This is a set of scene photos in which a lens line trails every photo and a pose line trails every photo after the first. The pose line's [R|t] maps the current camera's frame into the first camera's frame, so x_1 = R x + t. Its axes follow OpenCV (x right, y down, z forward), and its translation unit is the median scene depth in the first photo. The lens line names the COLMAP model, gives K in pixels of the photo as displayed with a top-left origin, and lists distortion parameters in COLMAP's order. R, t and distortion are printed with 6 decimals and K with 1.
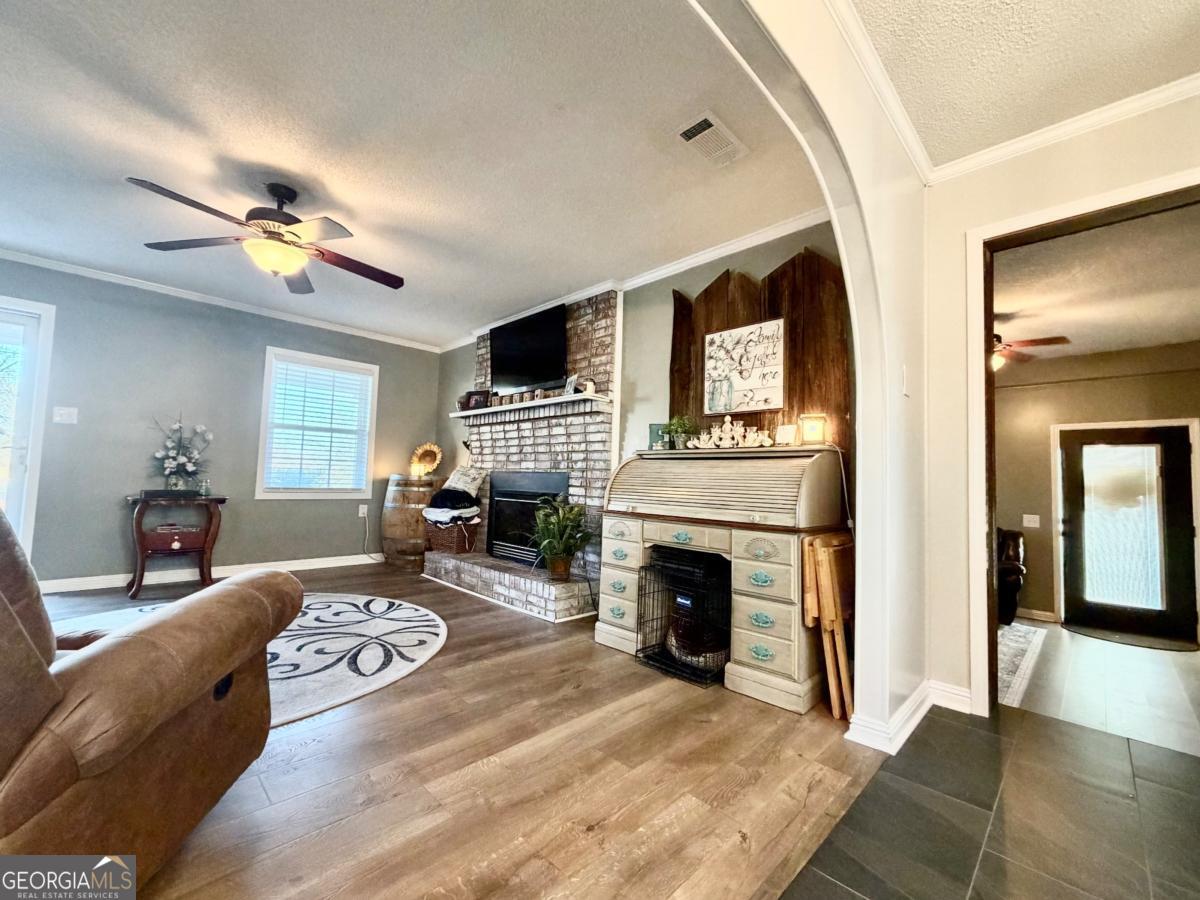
lens RADIAL K [[493.4, 0, 600.0], [0, 493.4, 450.0], [0, 0, 1]] dist [-0.000202, 0.000100]
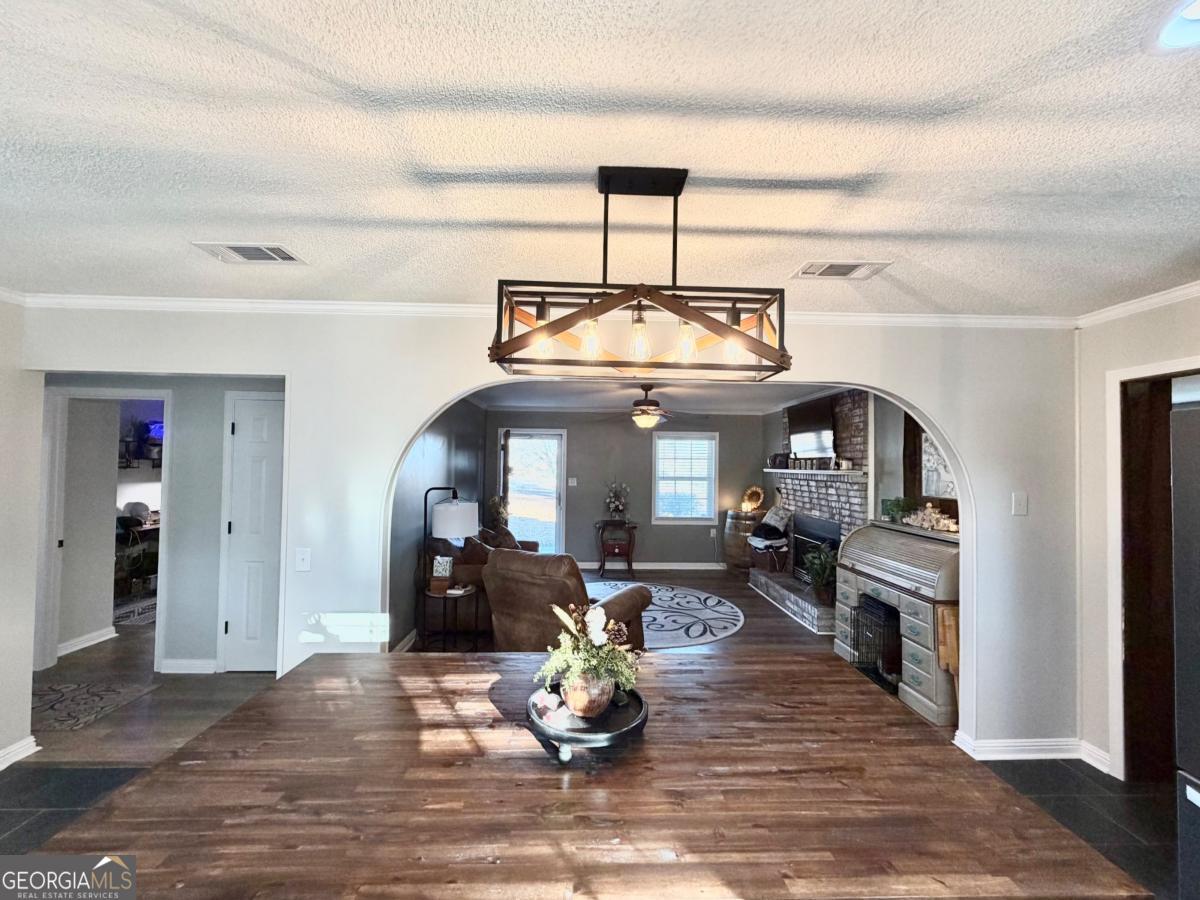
lens RADIAL K [[493.4, 0, 600.0], [0, 493.4, 450.0], [0, 0, 1]] dist [-0.000202, 0.000100]
pose [[0.734341, -0.039792, -0.677613, 0.362342], [0.049761, 0.998750, -0.004724, -0.174962], [0.676954, -0.030249, 0.735403, -0.392007]]
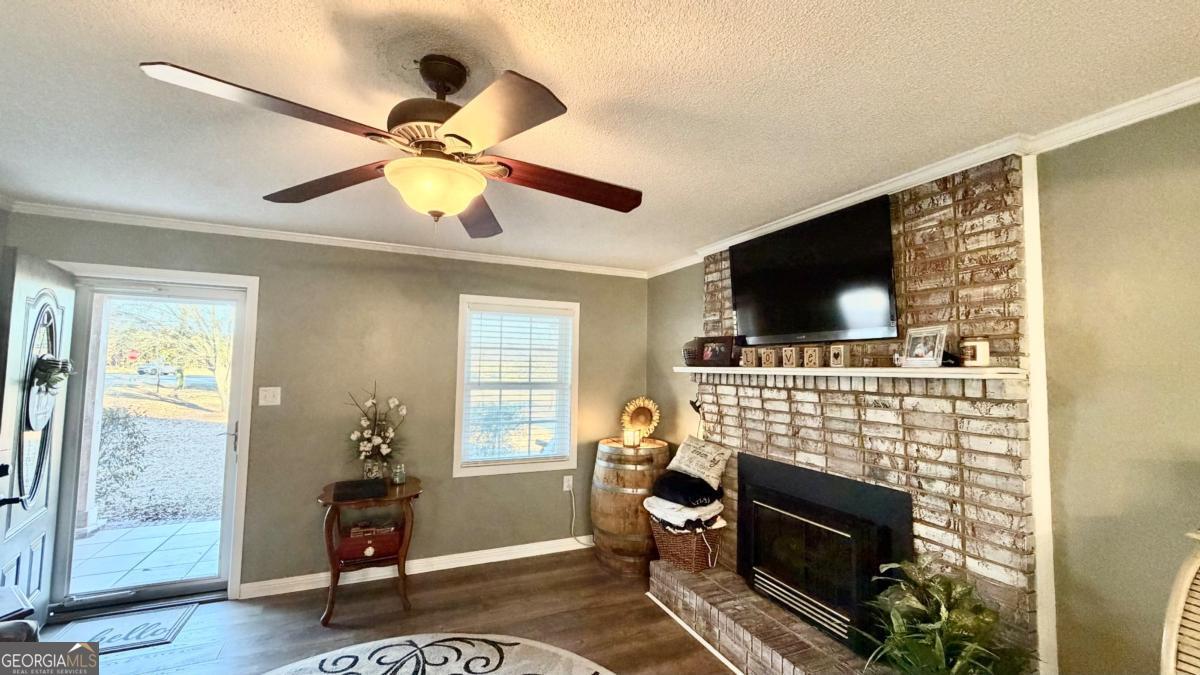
lens RADIAL K [[481.4, 0, 595.5], [0, 481.4, 337.8], [0, 0, 1]] dist [-0.002415, -0.000048]
pose [[0.934916, -0.038075, -0.352821, -0.196558], [0.034078, 0.999265, -0.017536, -0.132780], [0.353229, 0.004372, 0.935527, 0.360459]]
